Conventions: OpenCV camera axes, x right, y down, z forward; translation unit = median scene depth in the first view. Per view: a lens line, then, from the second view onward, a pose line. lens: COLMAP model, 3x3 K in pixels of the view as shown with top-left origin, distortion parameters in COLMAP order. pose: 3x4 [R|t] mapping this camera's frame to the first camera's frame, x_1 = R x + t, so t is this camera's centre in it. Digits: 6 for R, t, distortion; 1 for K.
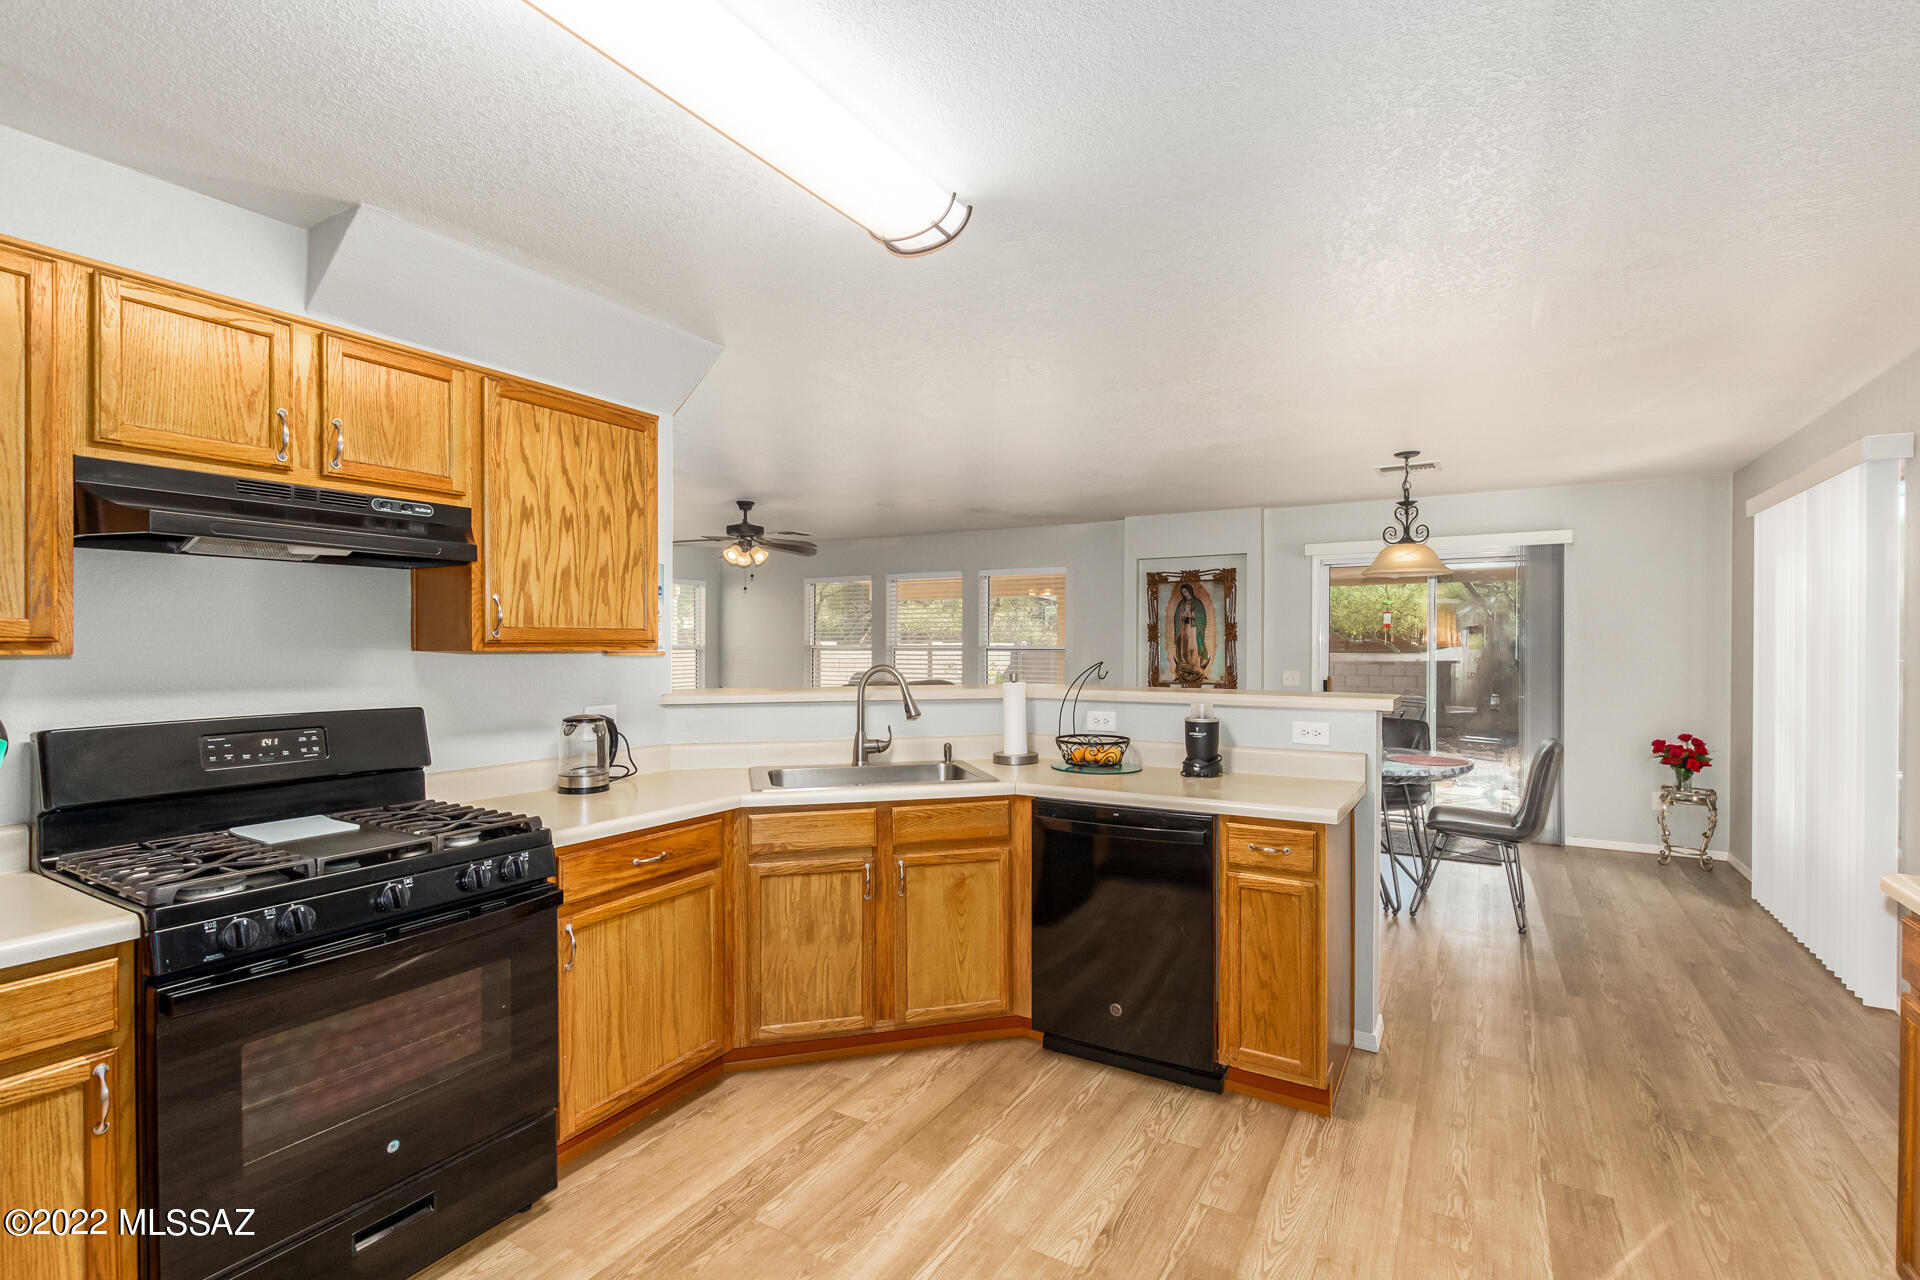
lens RADIAL K [[873.0, 0, 976.5], [0, 873.0, 650.5], [0, 0, 1]] dist [0.001247, 0.000445]
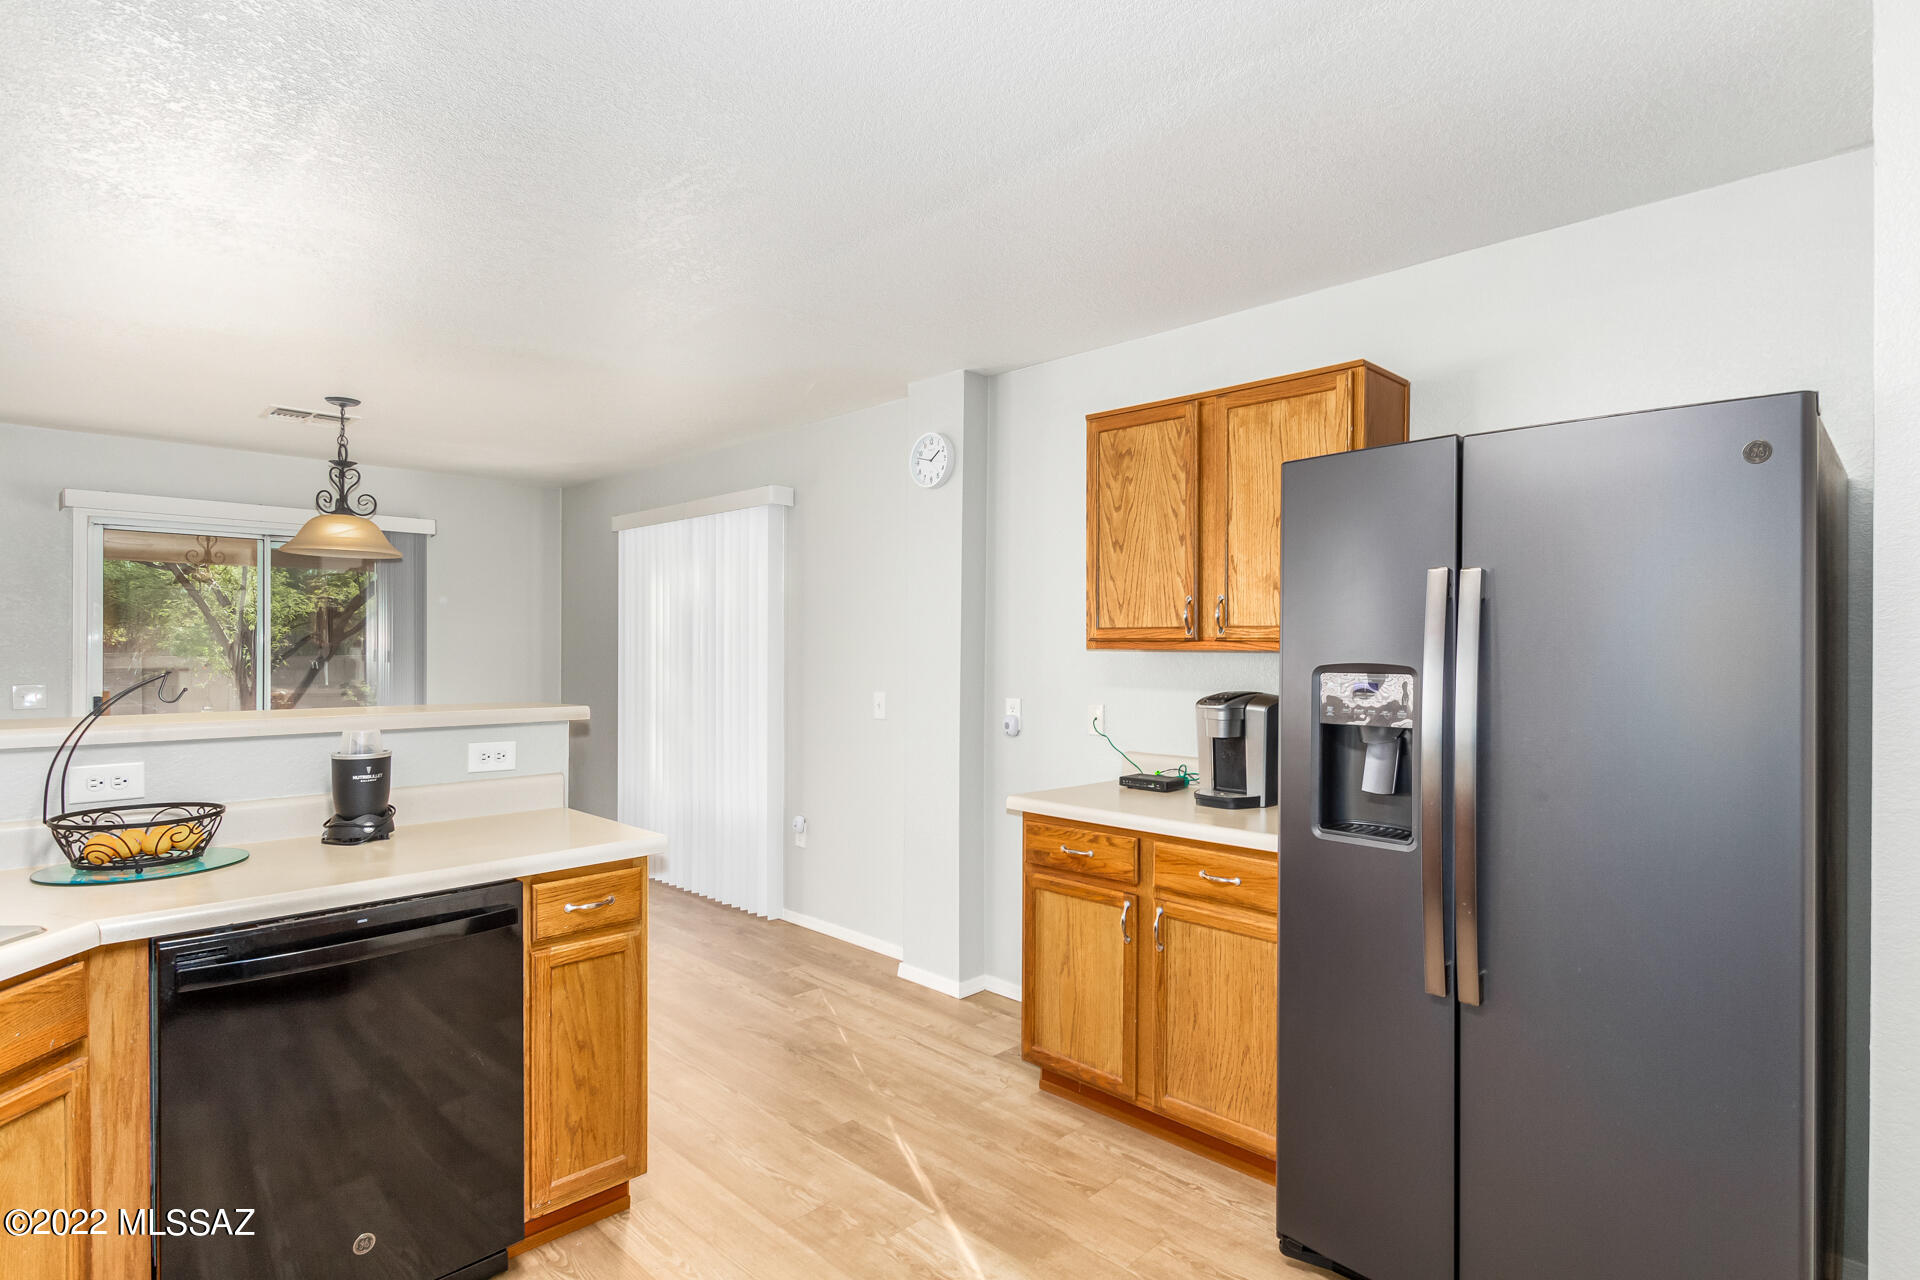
lens RADIAL K [[972.8, 0, 962.3], [0, 972.8, 650.6], [0, 0, 1]] dist [-0.001787, -0.000654]
pose [[0.250449, -0.002327, 0.968127, -0.403124], [0.003463, 0.999993, 0.001508, 0.001222], [-0.968124, 0.002975, 0.250455, 0.445198]]
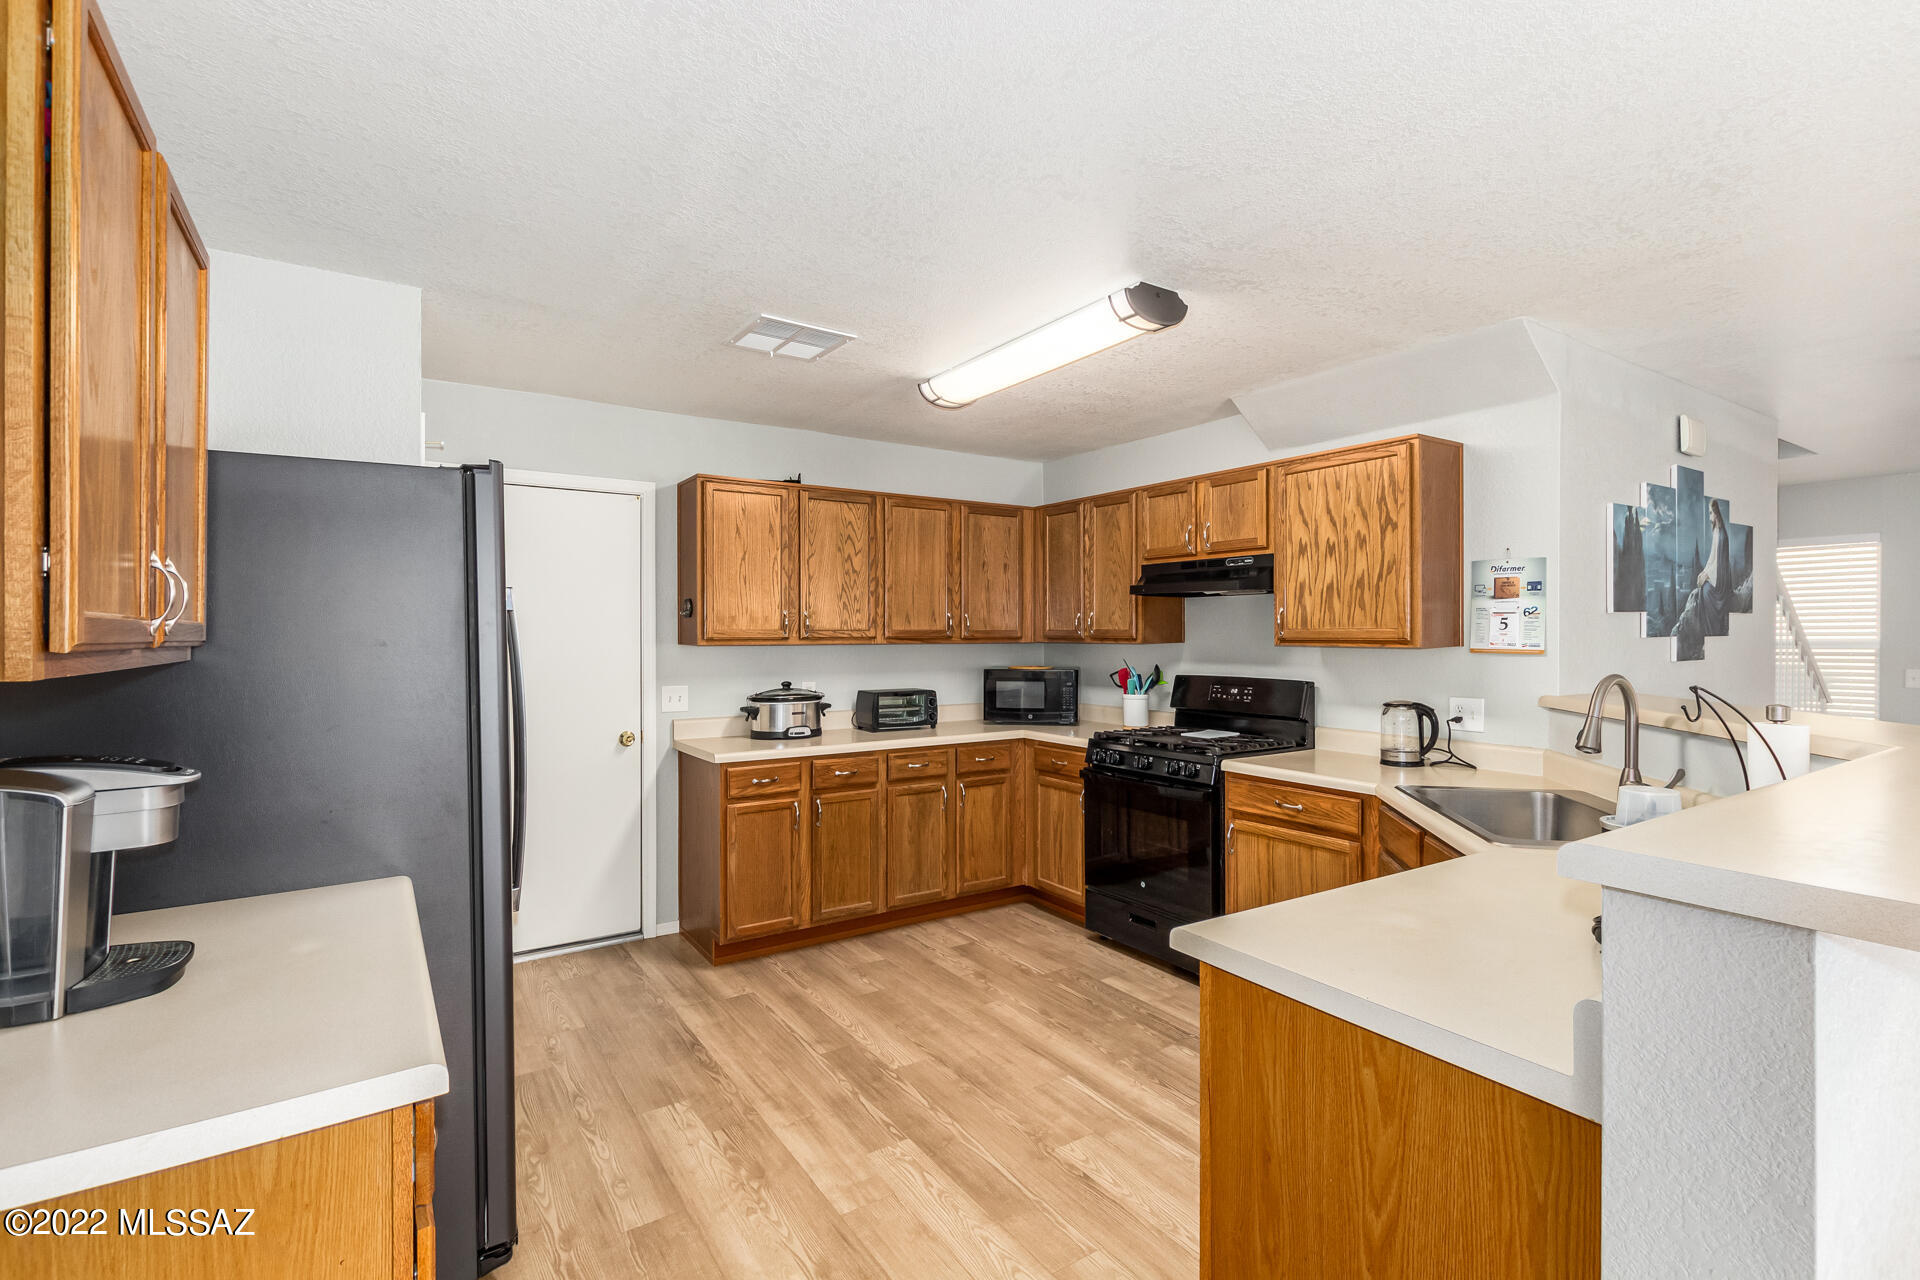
lens RADIAL K [[877.9, 0, 960.0], [0, 877.9, 640.0], [0, 0, 1]] dist [0.000556, 0.000140]
pose [[-0.441719, 0.008396, -0.897114, 0.956063], [-0.006909, 0.999895, 0.012760, -0.021565], [0.897127, 0.011834, -0.441615, 1.058815]]
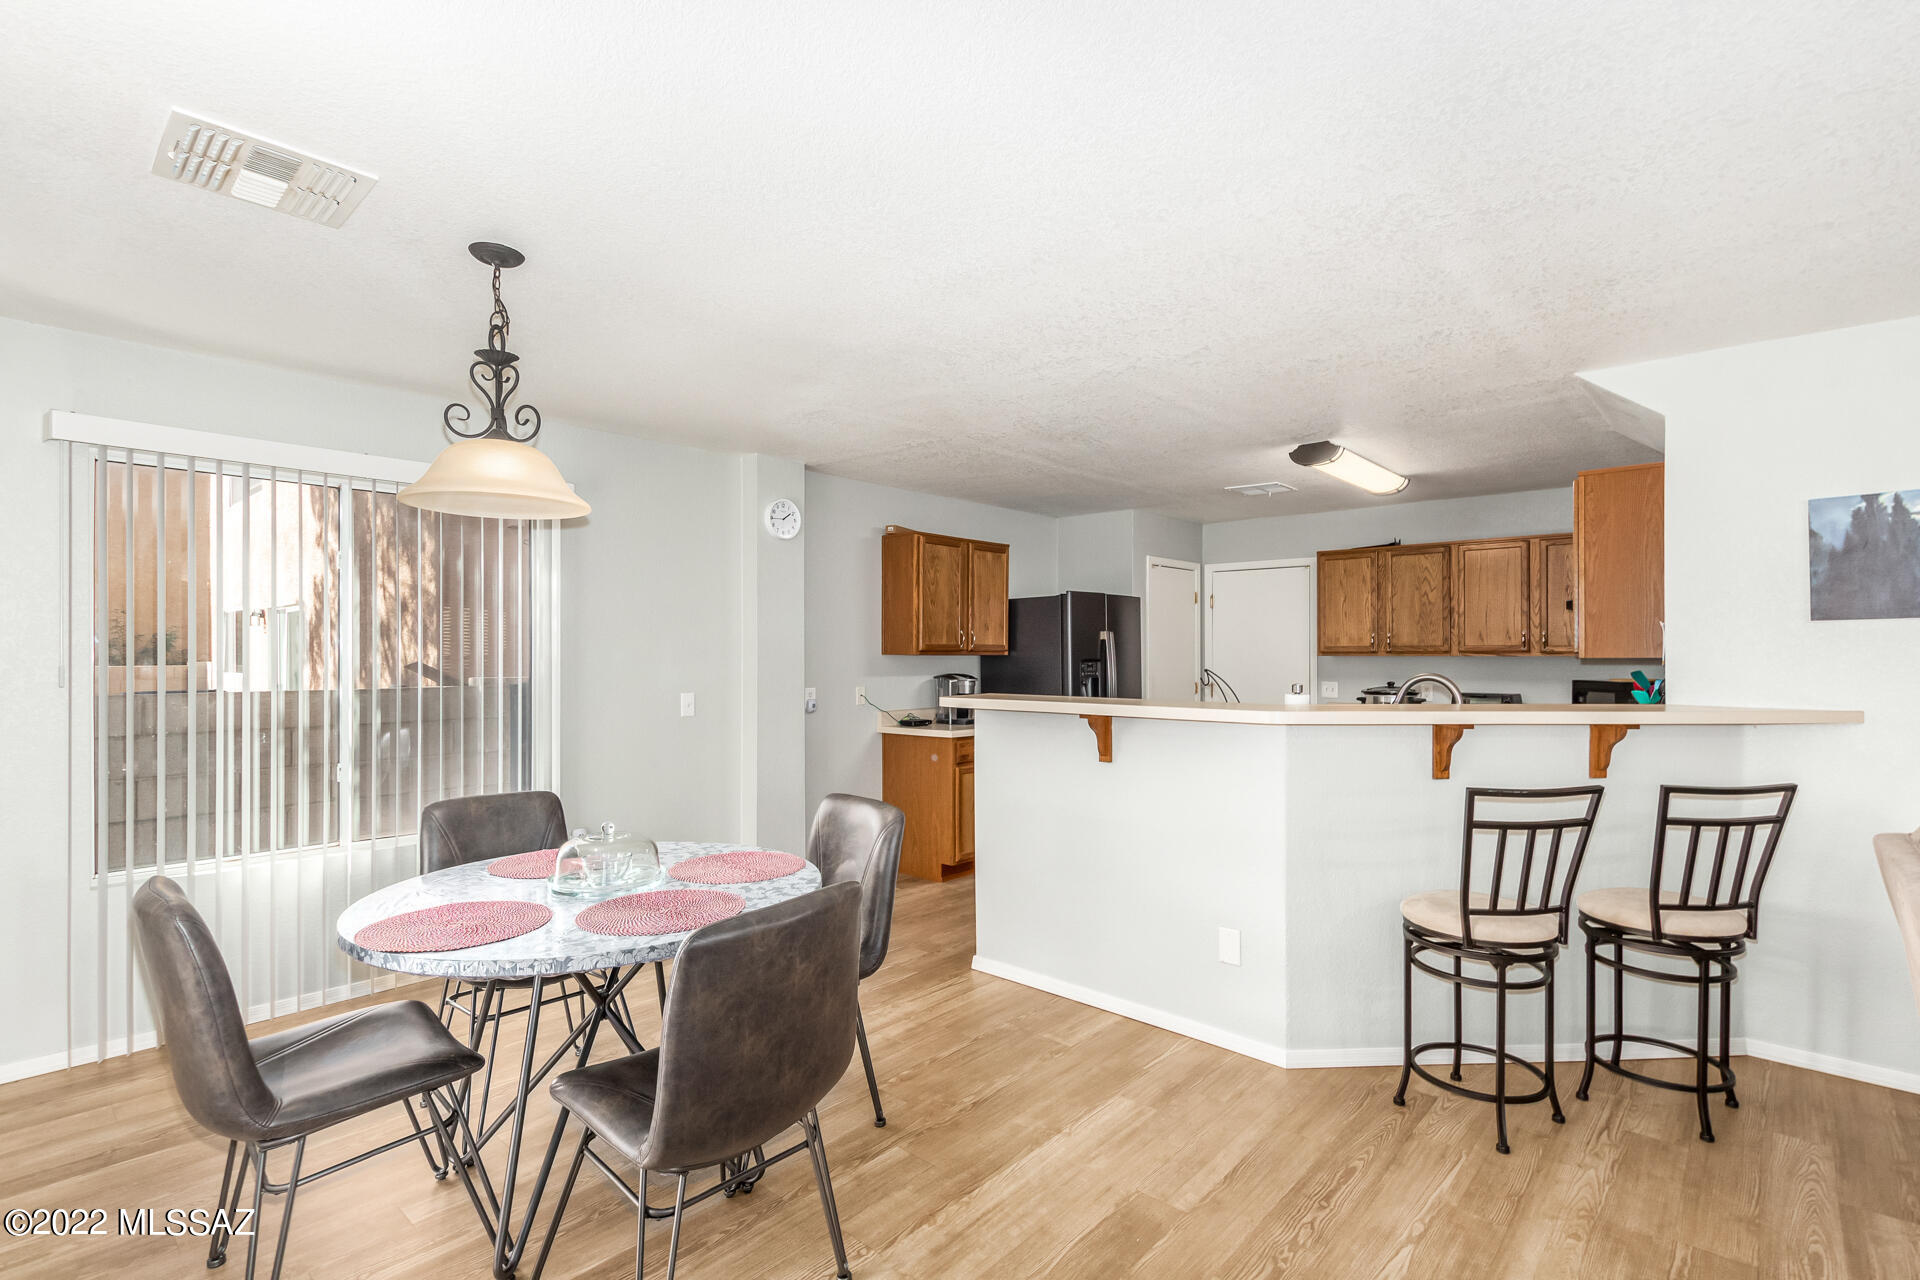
lens RADIAL K [[902.3, 0, 968.8], [0, 902.3, 651.5], [0, 0, 1]] dist [-0.001393, 0.000132]
pose [[-0.980492, -0.000079, 0.196559, 0.271341], [0.001371, 0.999973, 0.007242, -0.022013], [-0.196554, 0.007370, -0.980465, 2.662645]]
